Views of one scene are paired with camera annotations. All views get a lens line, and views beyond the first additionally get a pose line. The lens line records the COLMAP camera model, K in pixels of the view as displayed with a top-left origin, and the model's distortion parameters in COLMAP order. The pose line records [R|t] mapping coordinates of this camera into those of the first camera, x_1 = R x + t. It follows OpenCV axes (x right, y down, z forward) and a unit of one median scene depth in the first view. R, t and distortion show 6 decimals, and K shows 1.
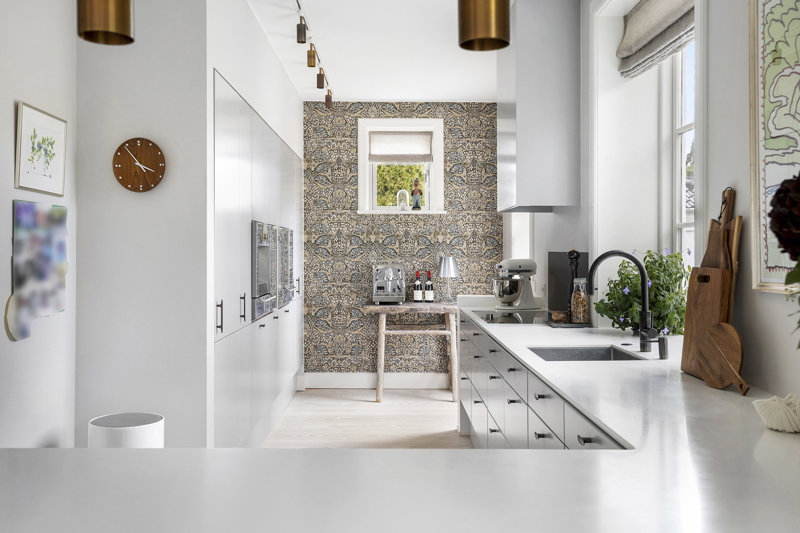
lens RADIAL K [[768.0, 0, 398.8], [0, 768.0, 248.9], [0, 0, 1]] dist [0.043399, 0.006693]
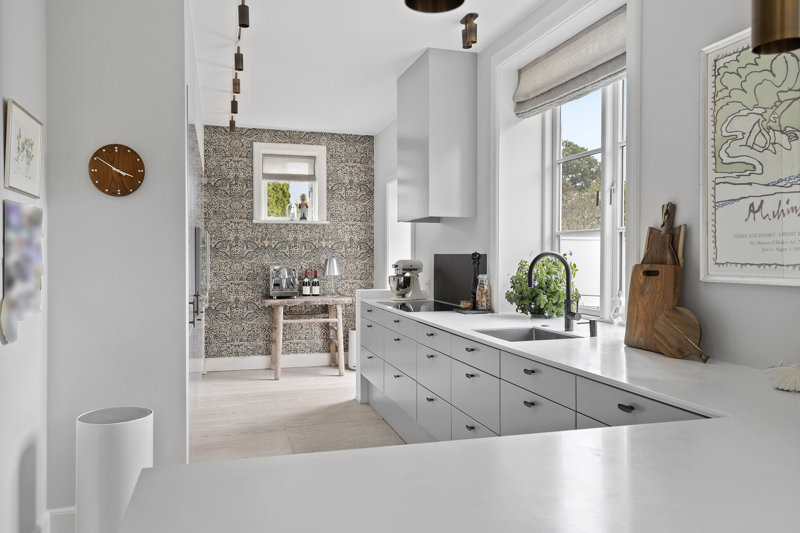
lens RADIAL K [[592.4, 0, 400.3], [0, 592.4, 261.6], [0, 0, 1]] dist [0.027778, -0.000329]
pose [[0.959960, -0.004708, 0.280098, -0.145750], [0.000819, 0.999902, 0.014000, 0.002840], [-0.280136, -0.013210, 0.959869, 0.087150]]
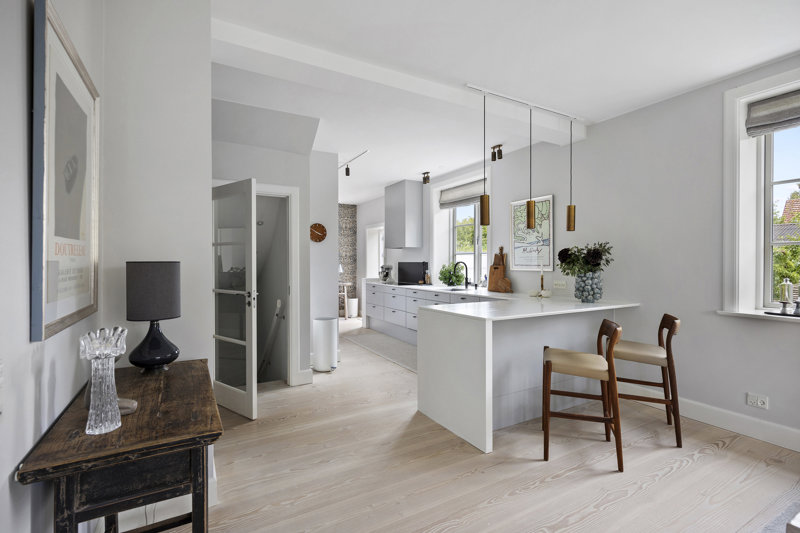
lens RADIAL K [[370.3, 0, 400.0], [0, 370.3, 266.5], [0, 0, 1]] dist [-0.001065, -0.000147]
pose [[0.872397, -0.011760, 0.488657, -0.538615], [0.004391, 0.999859, 0.016222, -0.002439], [-0.488779, -0.012006, 0.872325, -0.256462]]
